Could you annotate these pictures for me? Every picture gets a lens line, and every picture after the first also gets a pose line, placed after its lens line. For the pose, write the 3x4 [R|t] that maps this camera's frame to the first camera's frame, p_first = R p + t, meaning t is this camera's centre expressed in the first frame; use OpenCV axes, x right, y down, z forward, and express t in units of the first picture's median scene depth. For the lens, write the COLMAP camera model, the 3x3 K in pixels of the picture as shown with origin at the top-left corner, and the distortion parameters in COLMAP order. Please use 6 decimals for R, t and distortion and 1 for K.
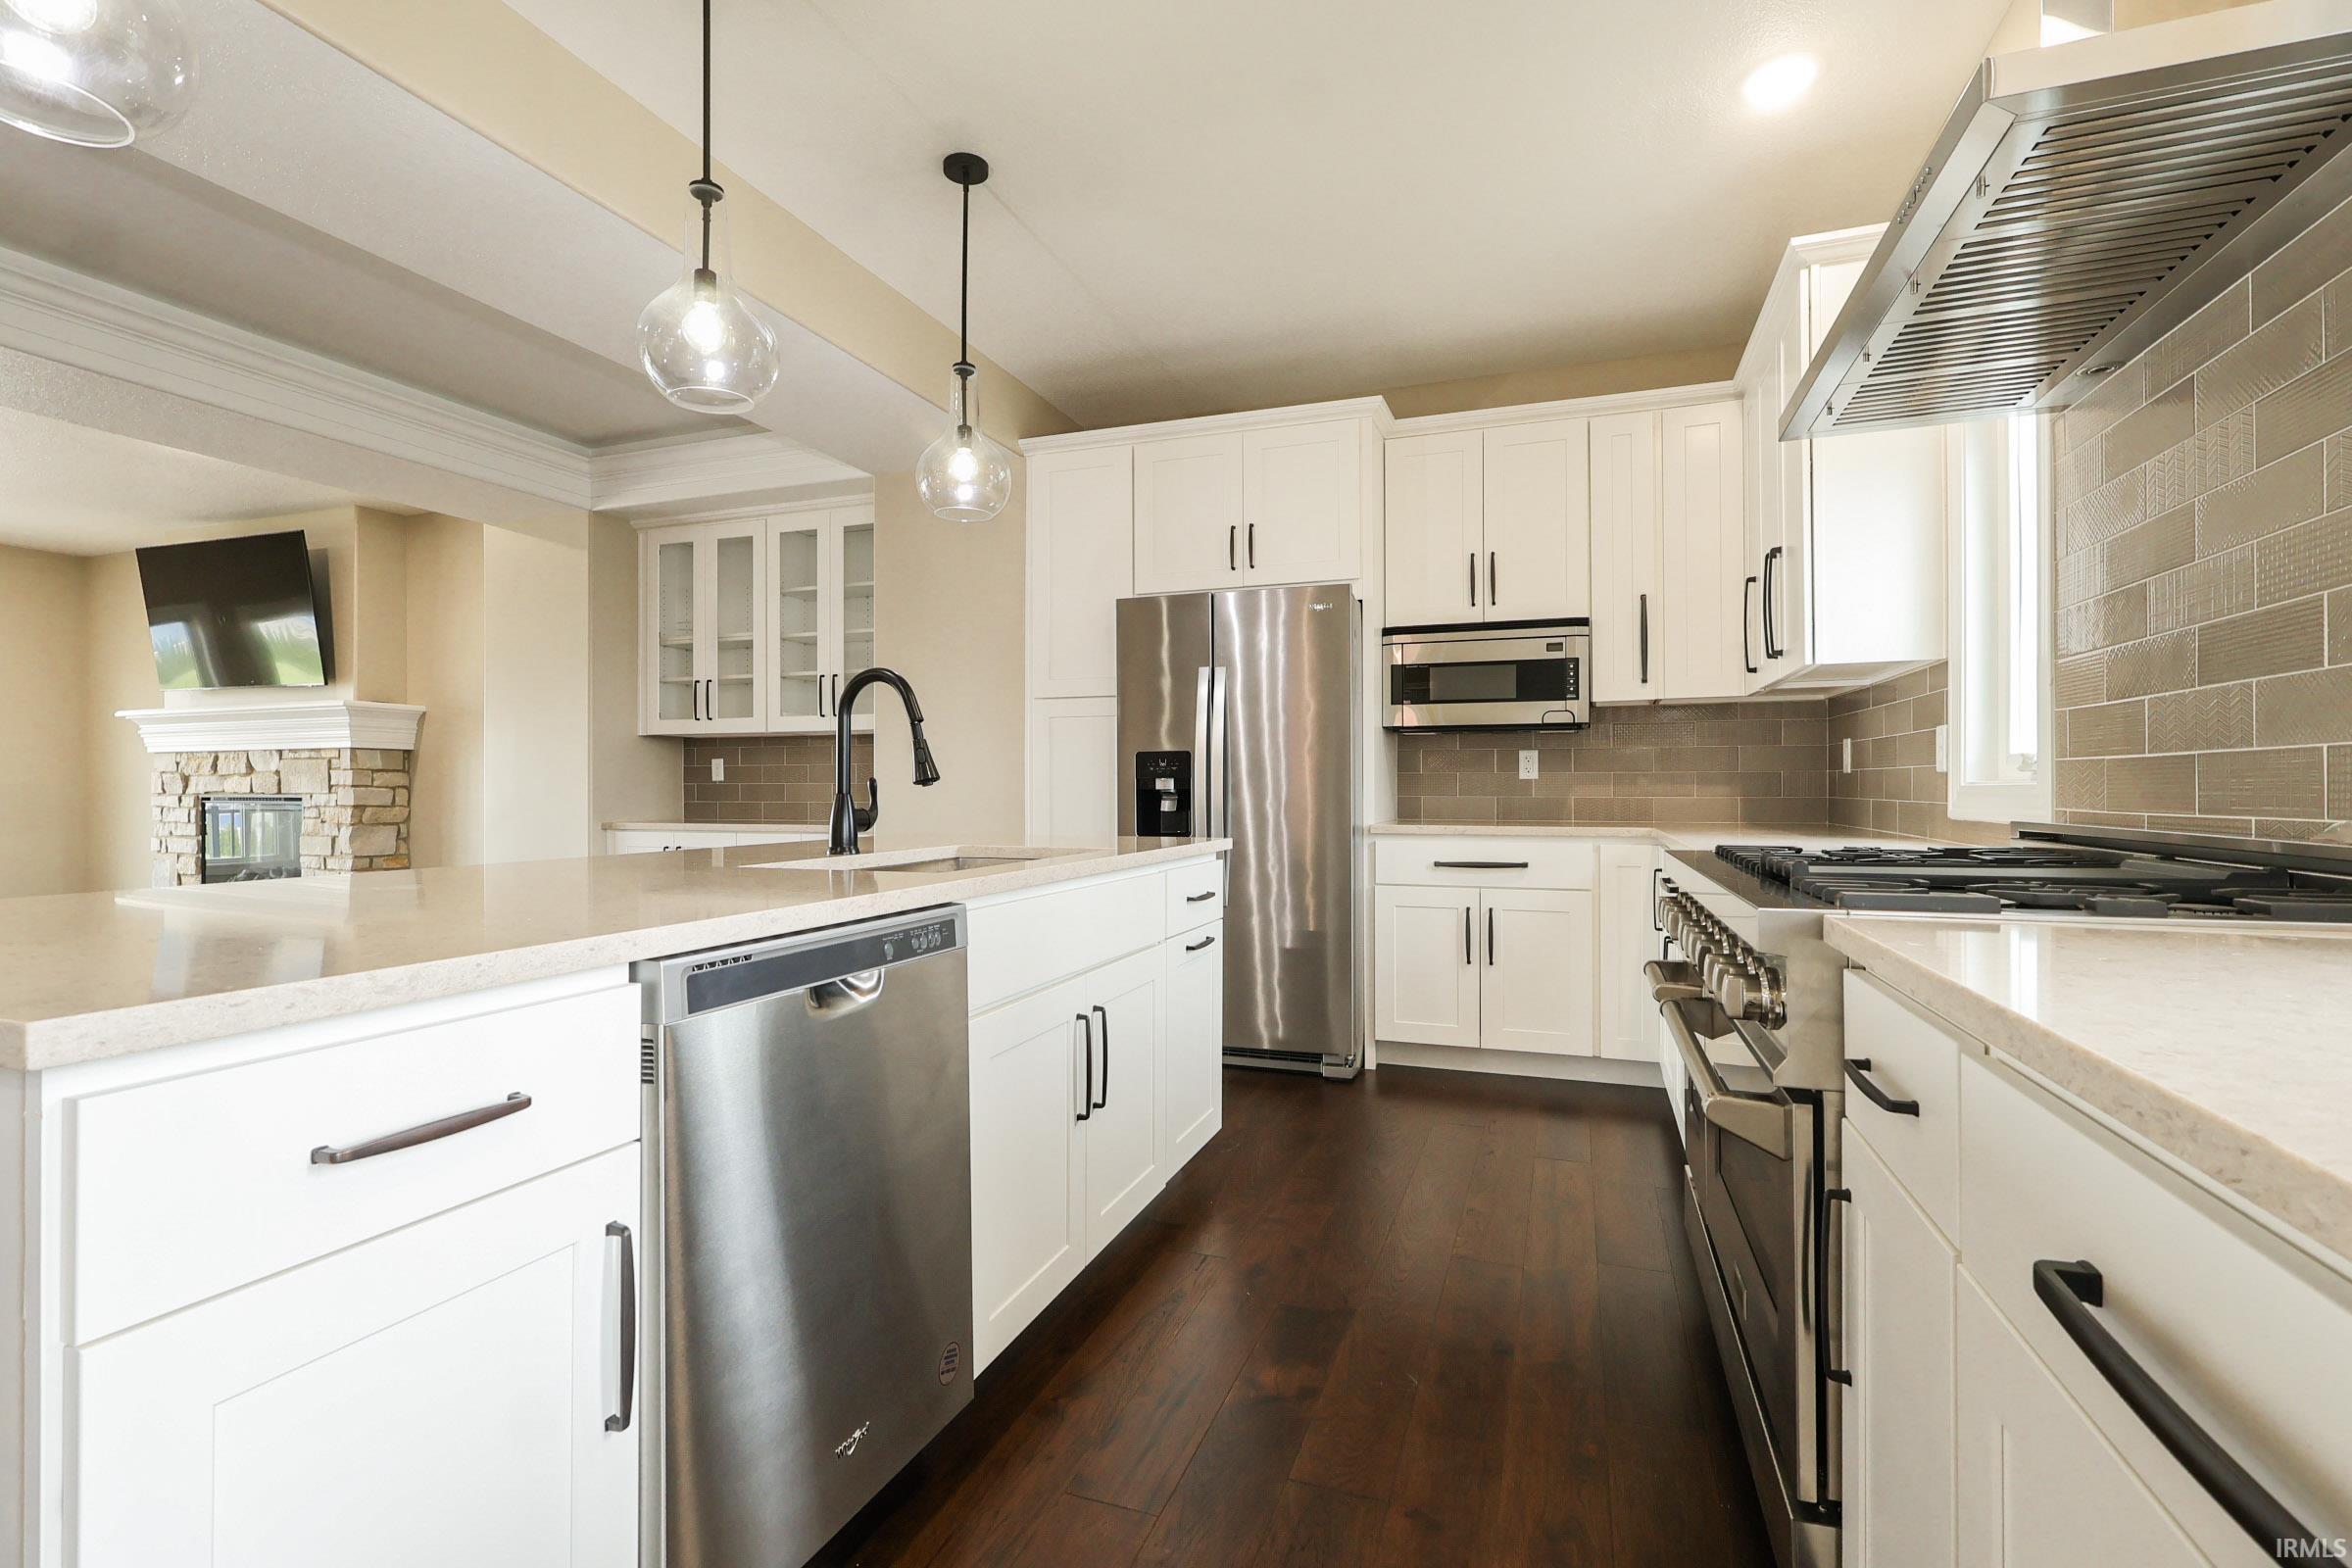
lens RADIAL K [[1072.7, 0, 1176.0], [0, 1072.7, 784.0], [0, 0, 1]] dist [-0.003255, -0.000339]
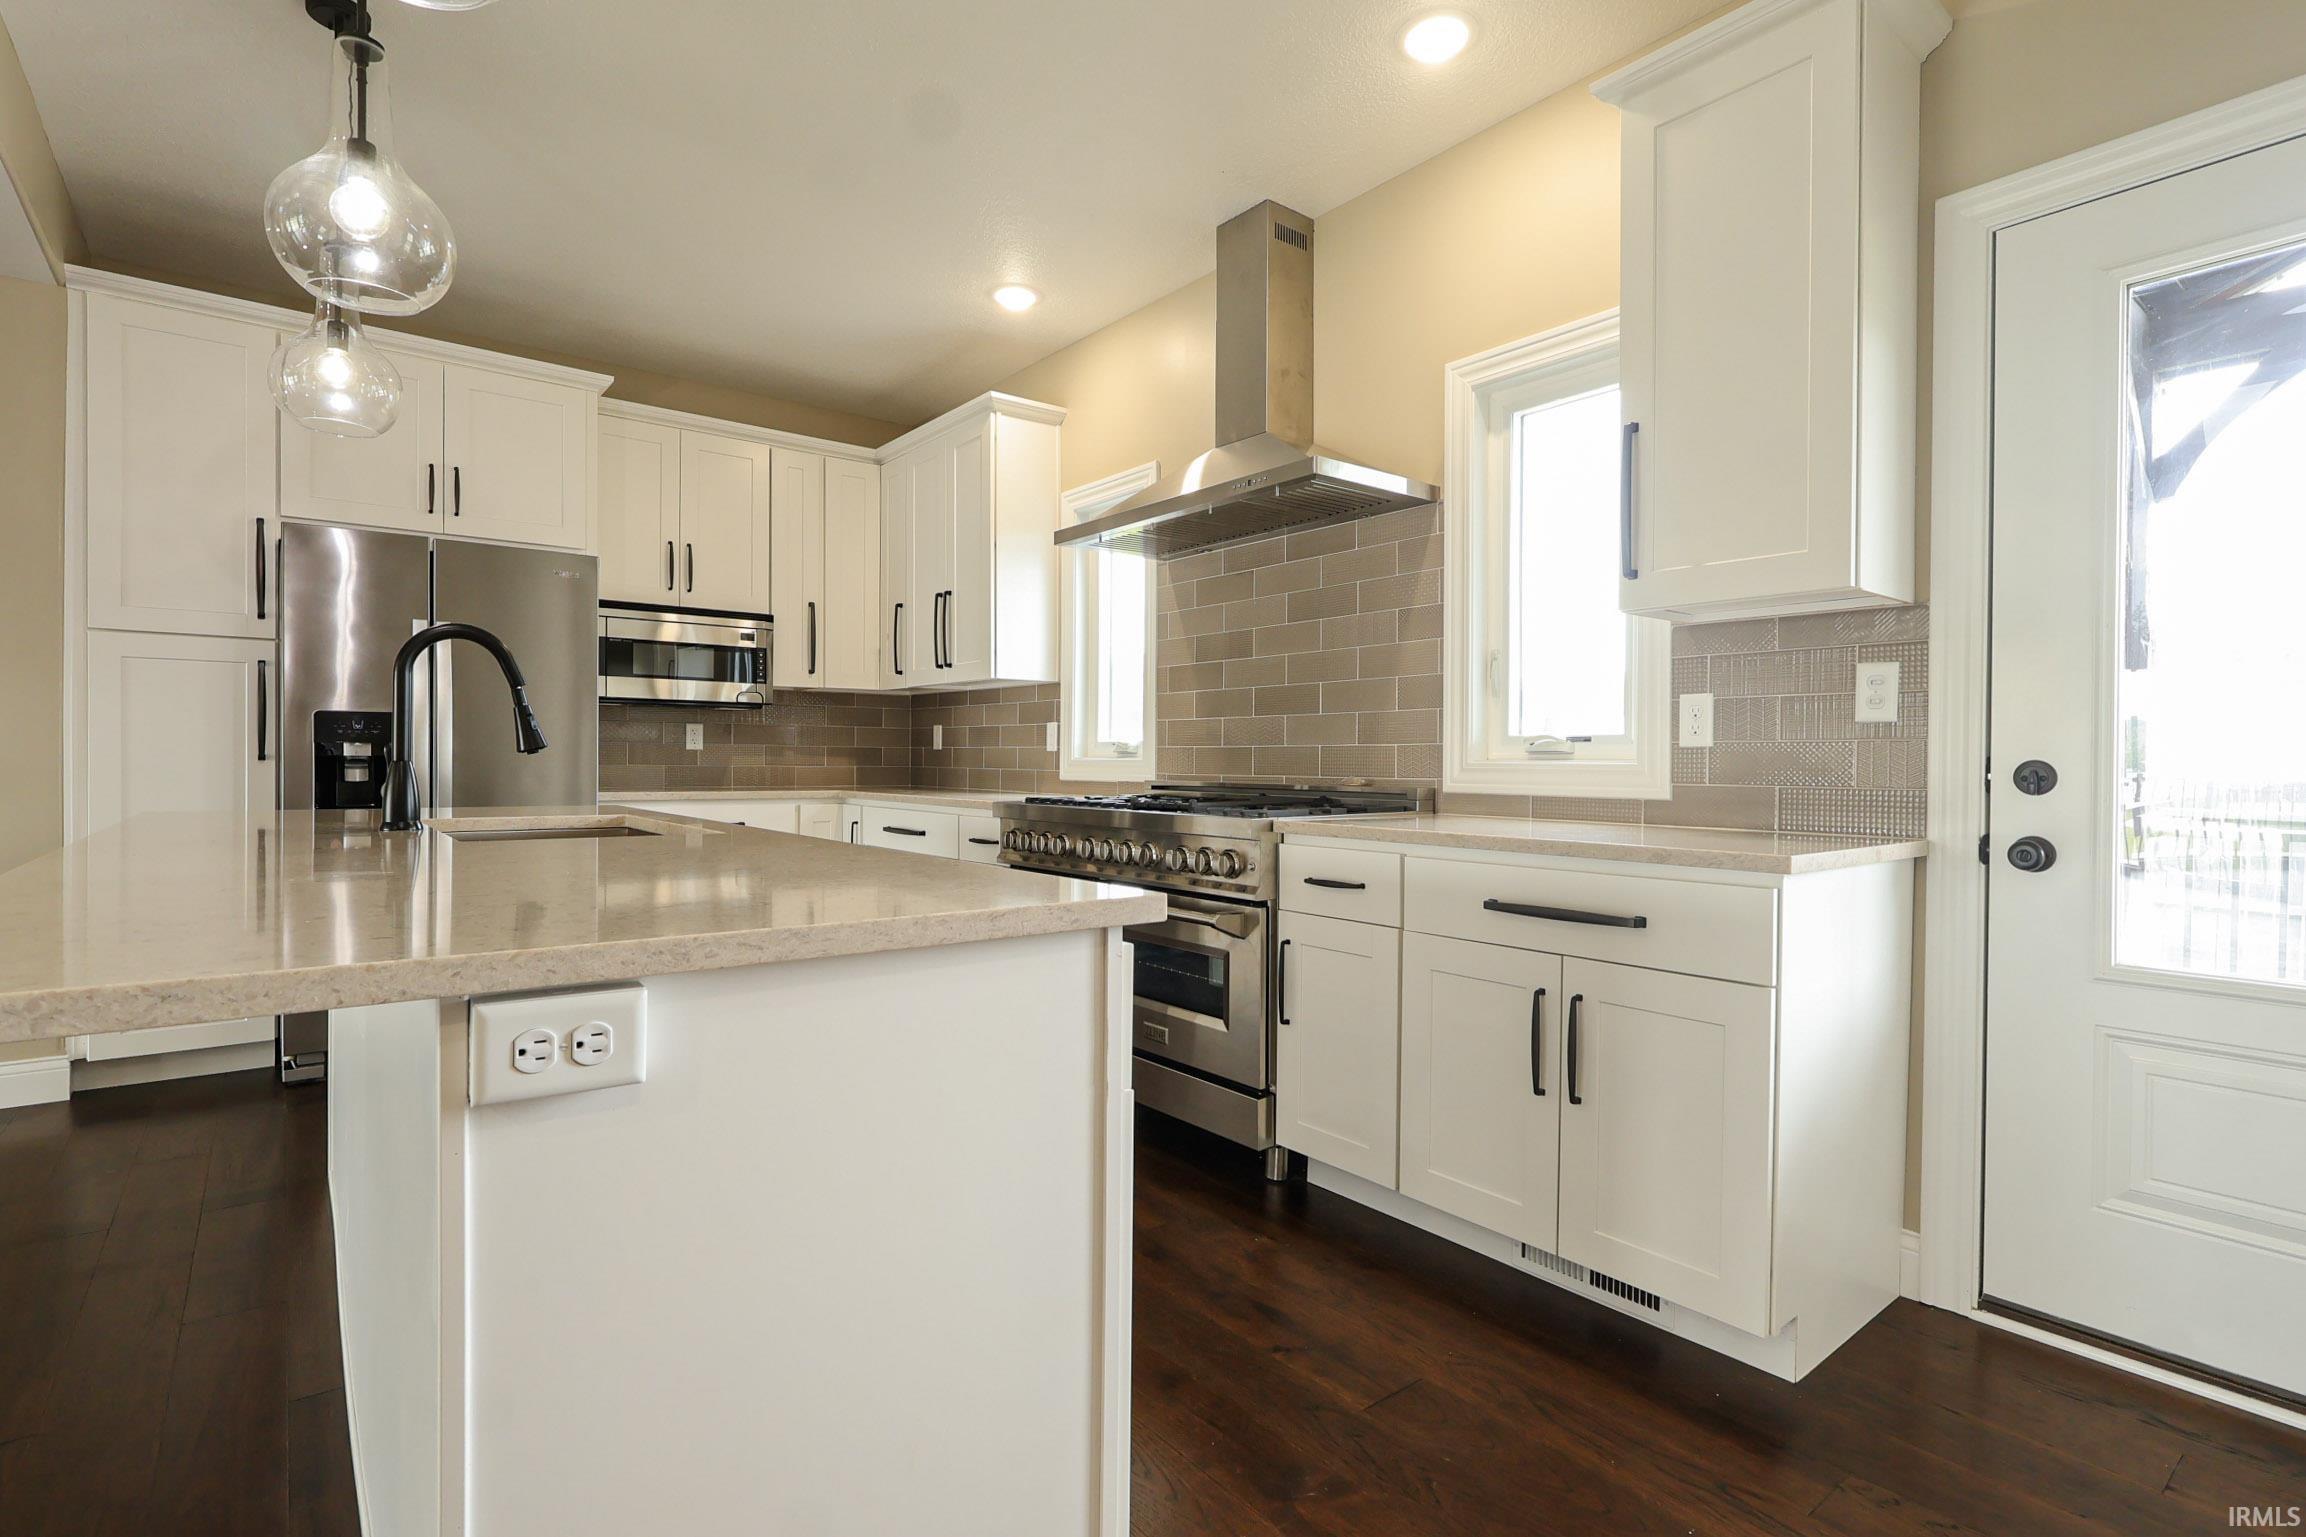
lens RADIAL K [[1051.7, 0, 1153.0], [0, 1051.7, 768.5], [0, 0, 1]] dist [-0.003255, -0.000339]
pose [[0.539665, -0.000013, 0.841880, -0.372874], [-0.012361, 0.999892, 0.007939, 0.000462], [-0.841789, -0.014691, 0.539606, 0.010837]]
